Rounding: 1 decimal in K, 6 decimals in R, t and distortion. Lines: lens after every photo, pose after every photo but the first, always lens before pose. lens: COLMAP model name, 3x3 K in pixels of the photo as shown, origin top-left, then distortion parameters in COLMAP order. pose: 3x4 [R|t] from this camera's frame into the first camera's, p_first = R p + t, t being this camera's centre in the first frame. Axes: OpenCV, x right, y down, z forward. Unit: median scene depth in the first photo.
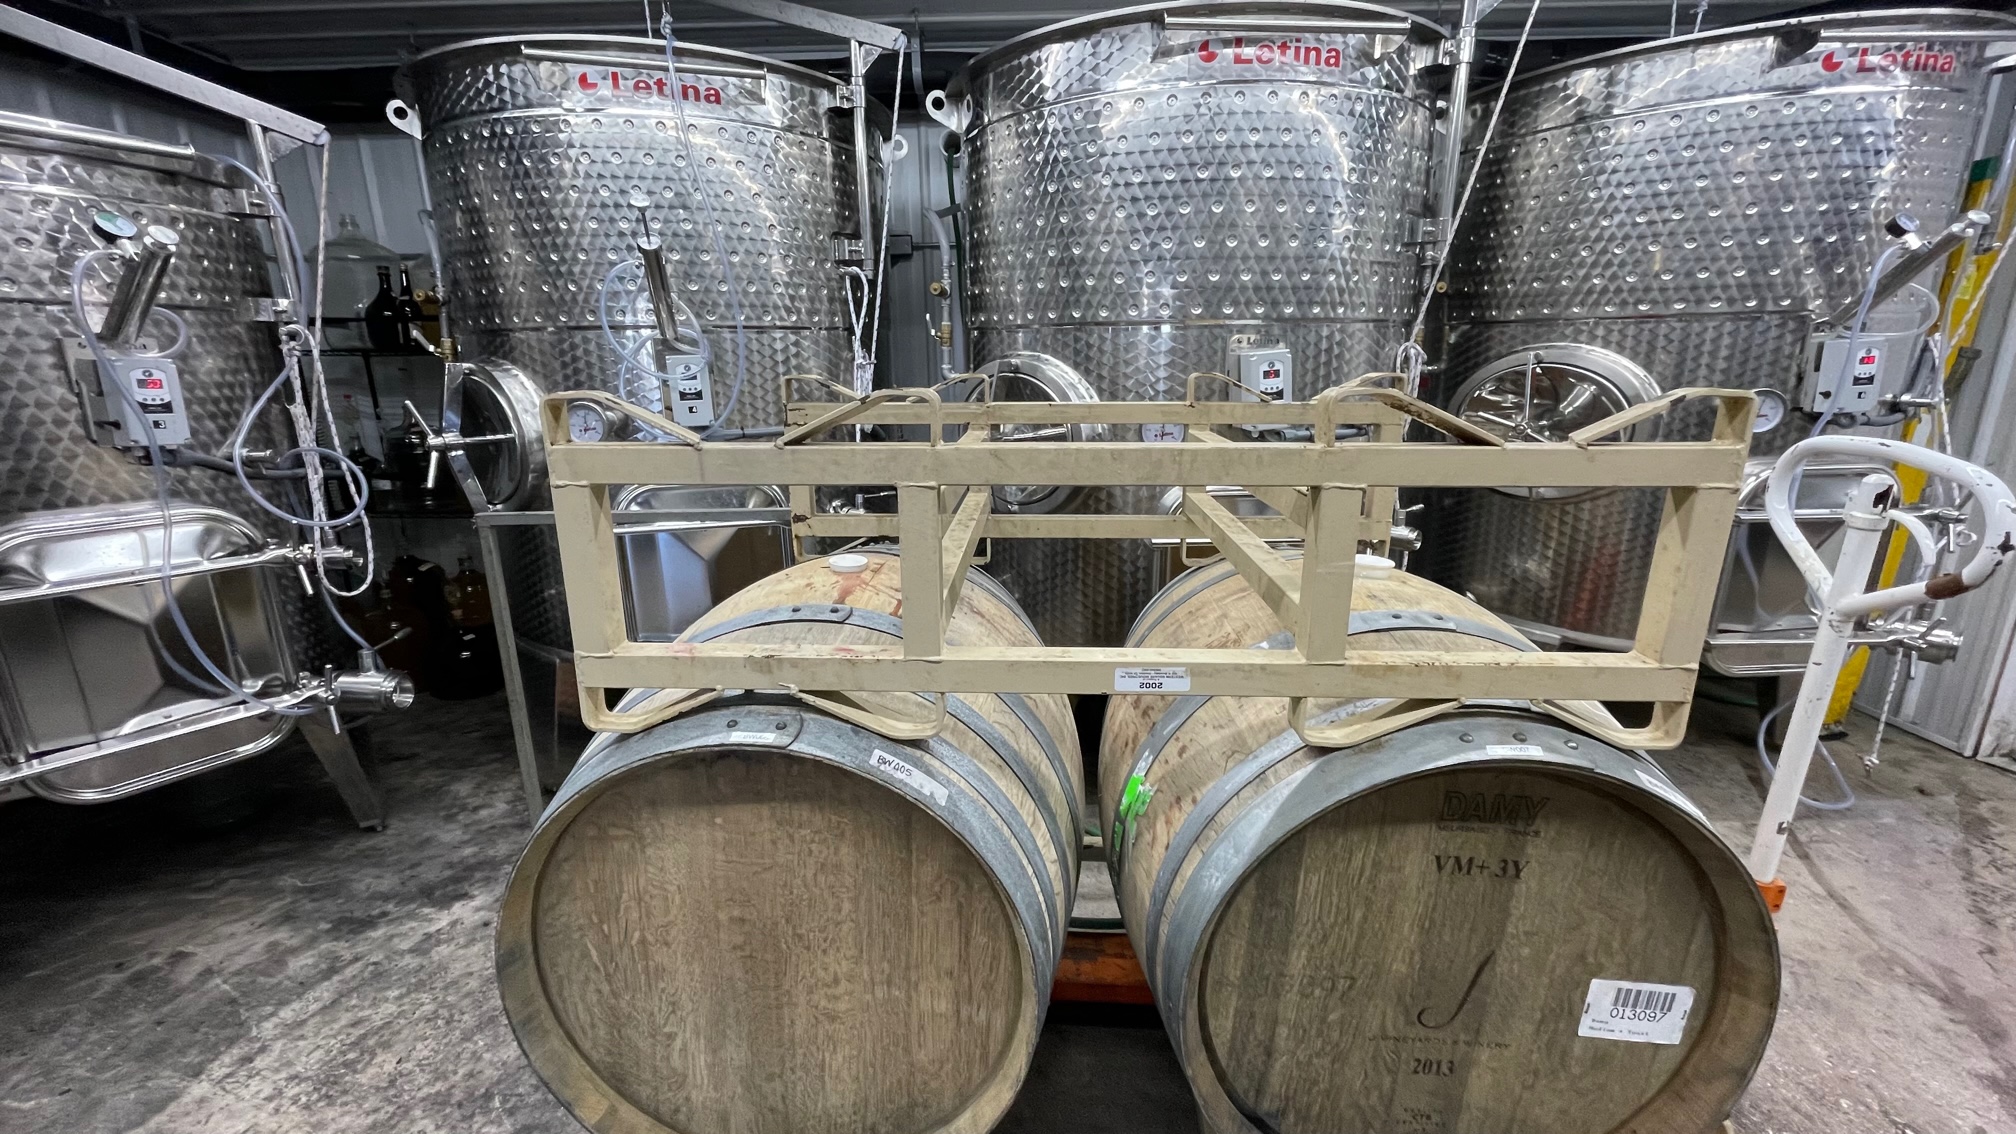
lens RADIAL K [[797.2, 0, 1004.7], [0, 797.2, 566.5], [0, 0, 1]] dist [-0.002972, -0.001030]
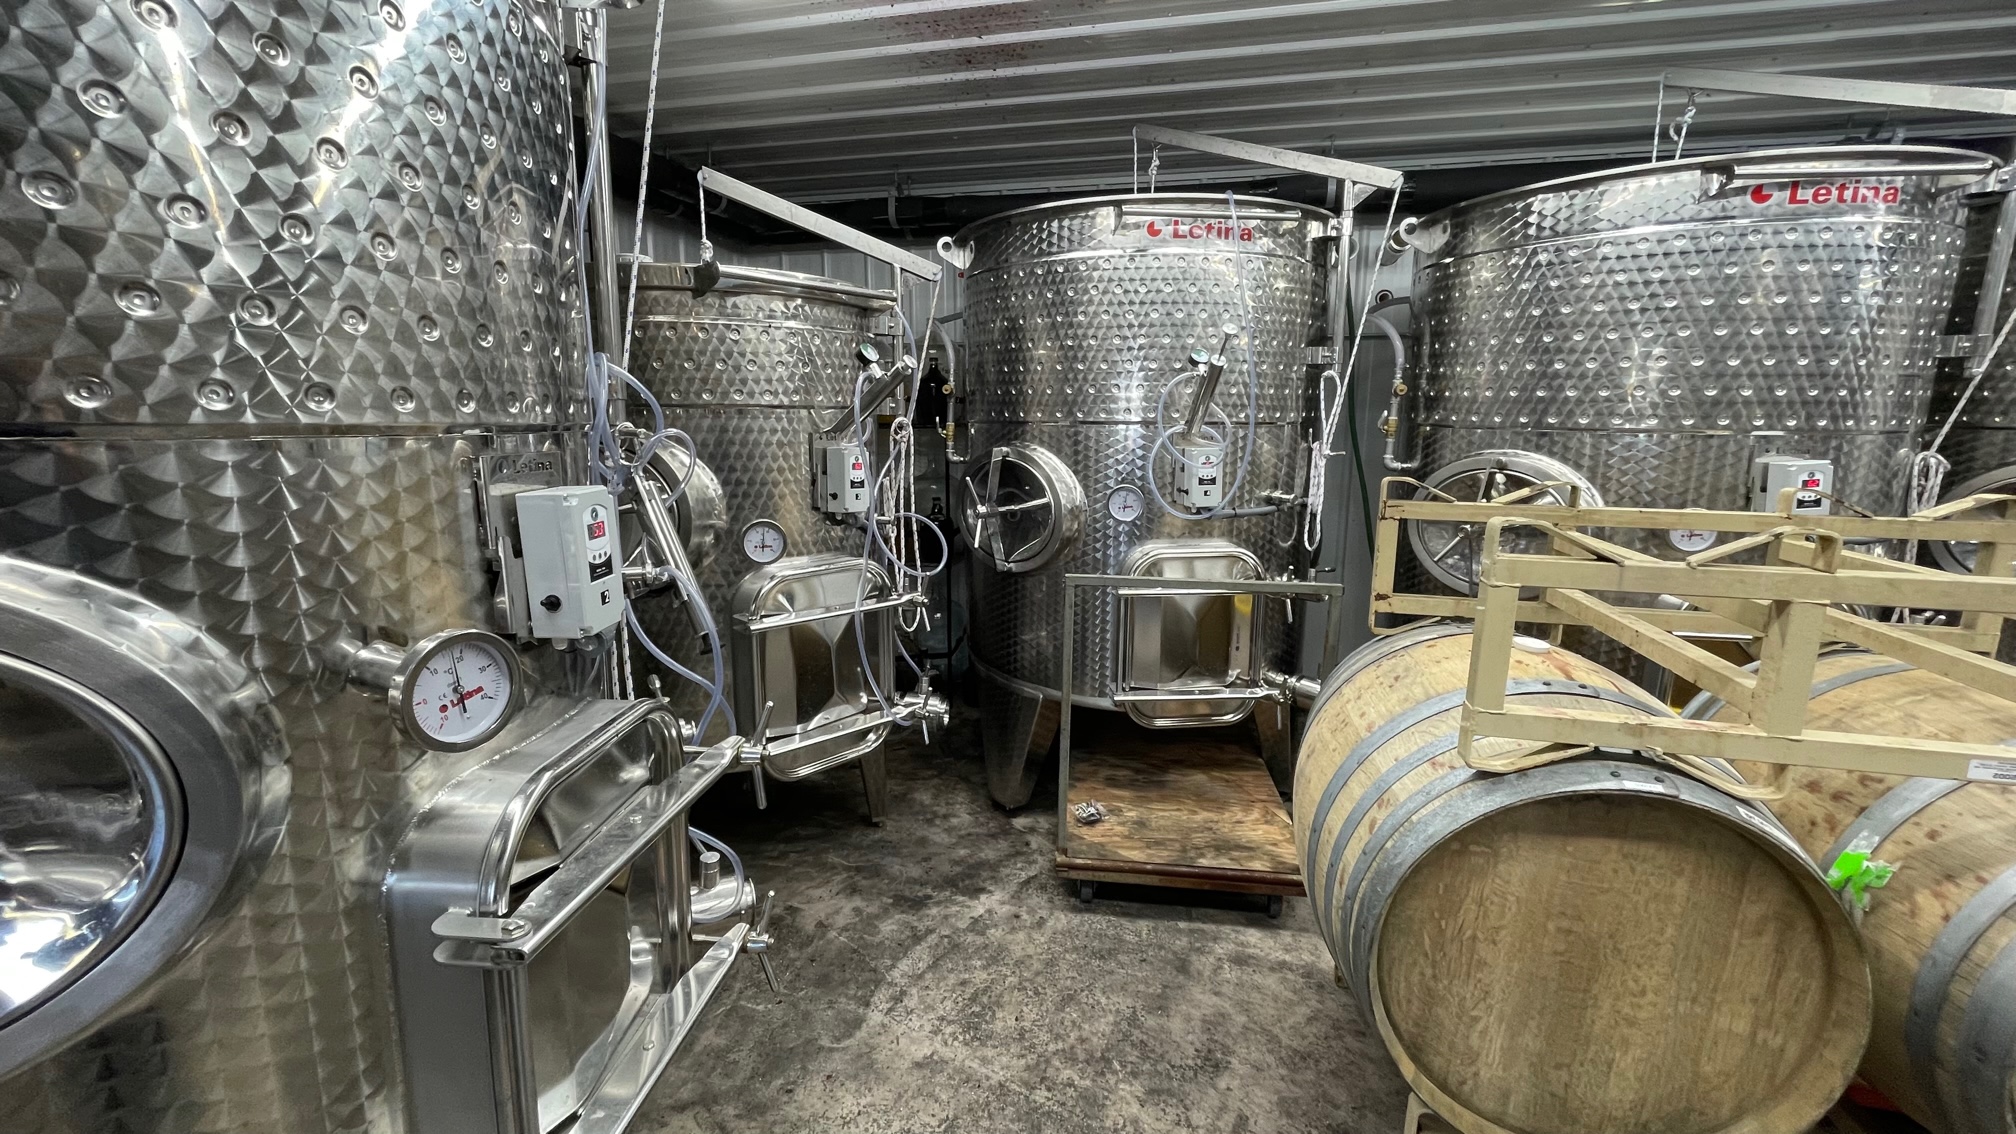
lens RADIAL K [[797.2, 0, 1008.1], [0, 797.2, 567.9], [0, 0, 1]] dist [-0.002972, -0.001030]
pose [[0.980234, 0.053273, -0.190535, -0.570744], [-0.065507, 0.996136, -0.058493, 0.001573], [0.186683, 0.069818, 0.979936, -0.253492]]
